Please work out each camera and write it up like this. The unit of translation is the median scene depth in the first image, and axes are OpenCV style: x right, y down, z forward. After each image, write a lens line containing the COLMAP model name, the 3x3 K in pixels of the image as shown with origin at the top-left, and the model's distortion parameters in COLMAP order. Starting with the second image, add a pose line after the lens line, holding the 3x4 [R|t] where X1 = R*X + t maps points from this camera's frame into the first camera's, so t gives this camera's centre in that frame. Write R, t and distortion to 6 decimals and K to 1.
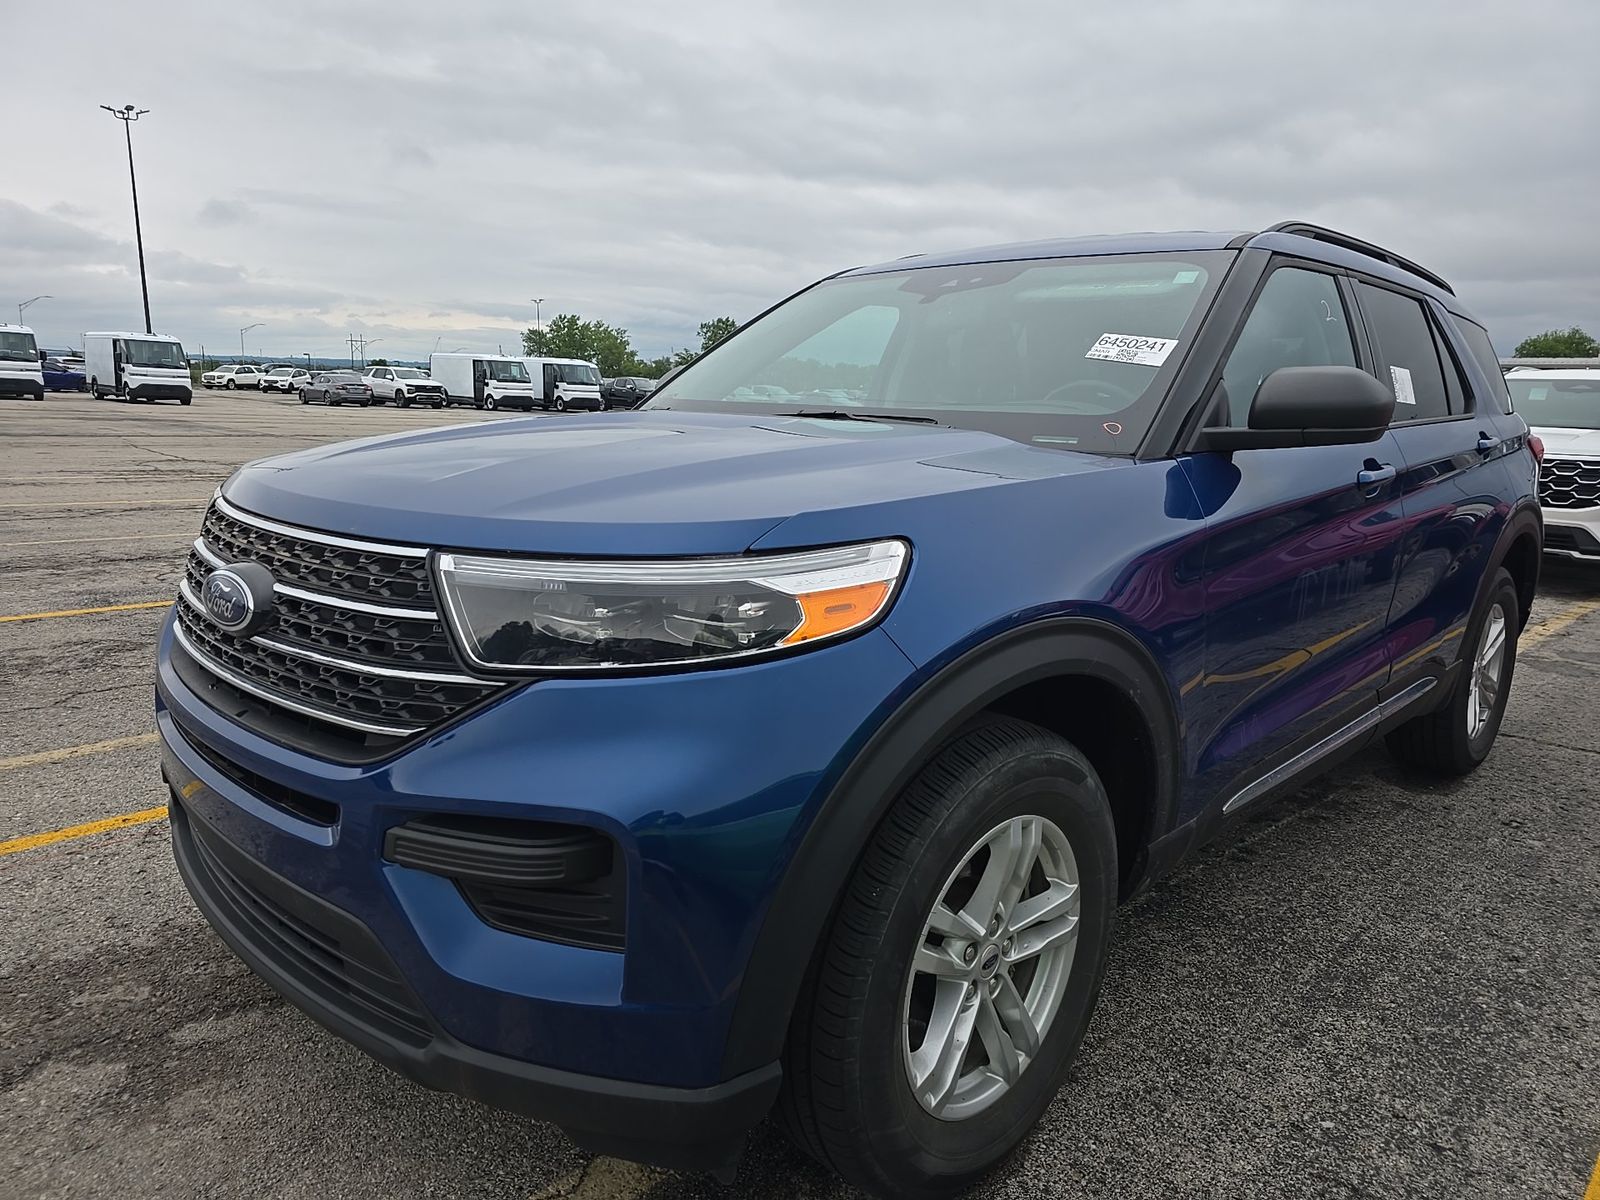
lens RADIAL K [[1085.6, 0, 800.0], [0, 1085.6, 600.0], [0, 0, 1]] dist [0.053412, 0.000227]
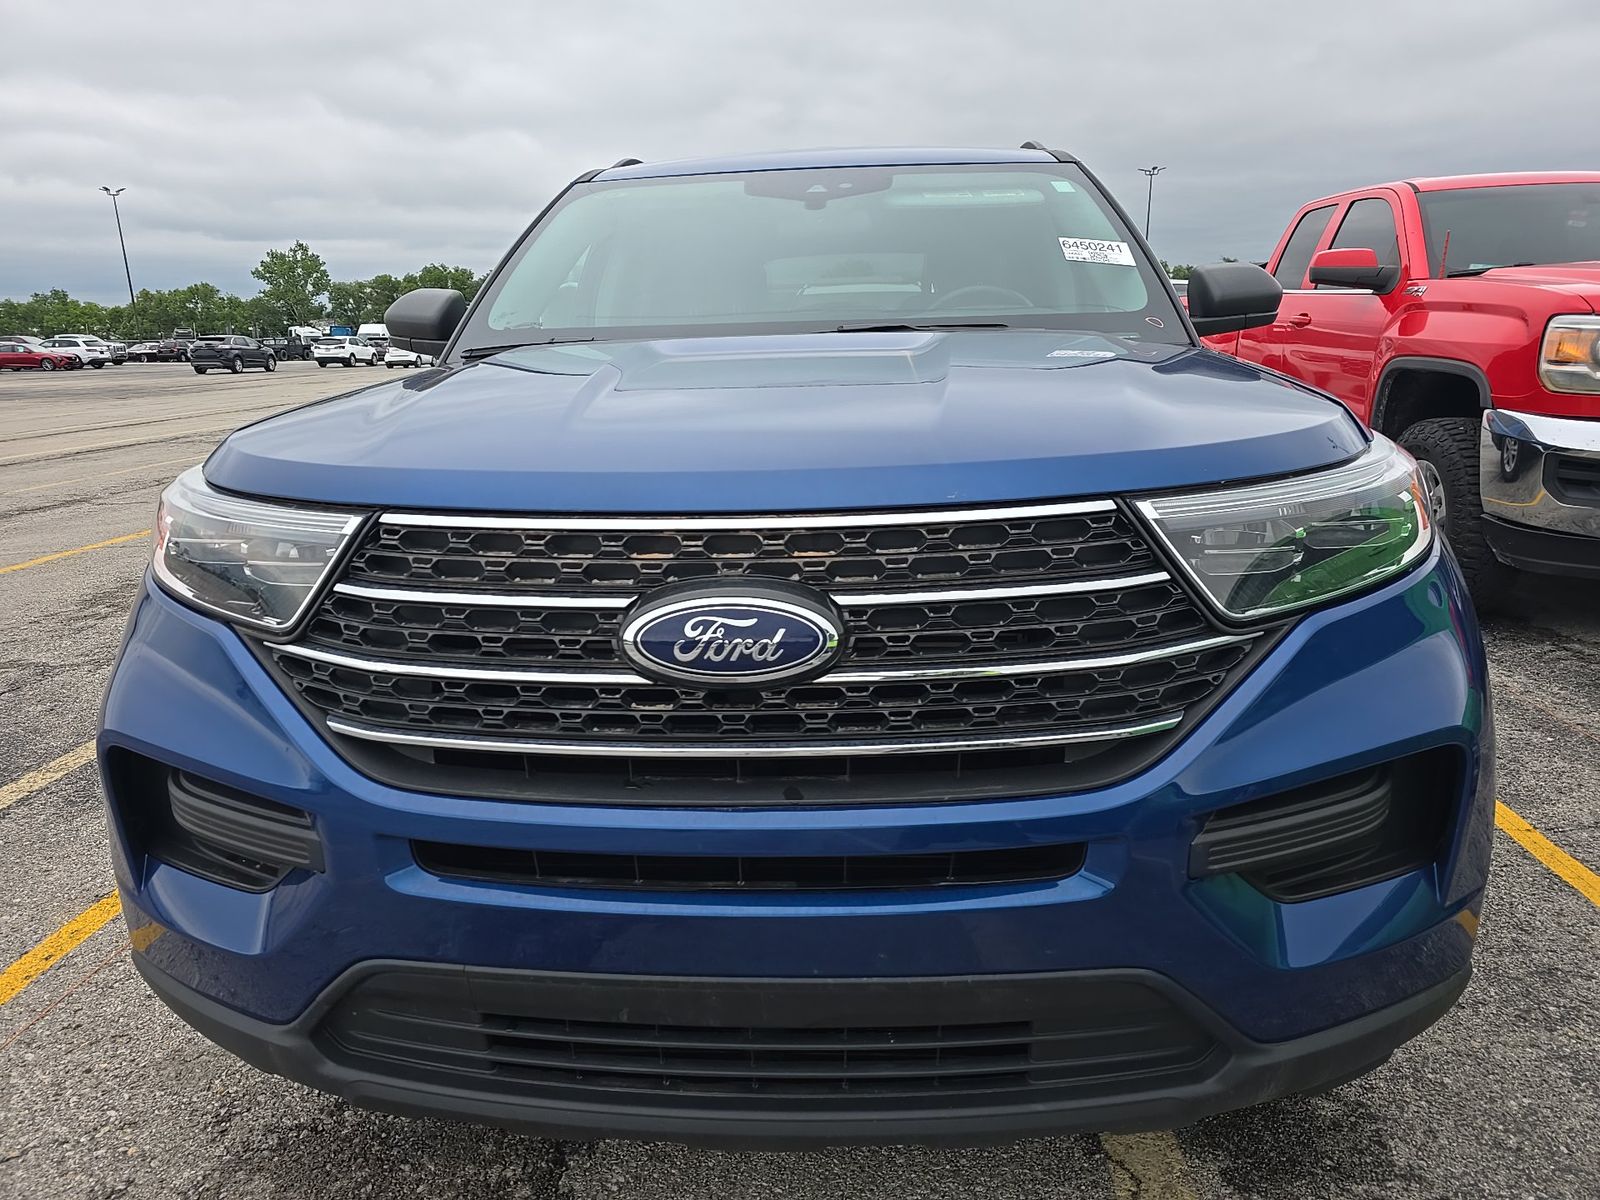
lens RADIAL K [[1069.3, 0, 800.0], [0, 1069.3, 600.0], [0, 0, 1]] dist [0.001260, -0.000626]
pose [[0.774751, -0.214645, 0.594717, -0.967937], [0.176088, 0.976647, 0.123097, -0.107573], [-0.607251, 0.009353, 0.794455, 0.506914]]
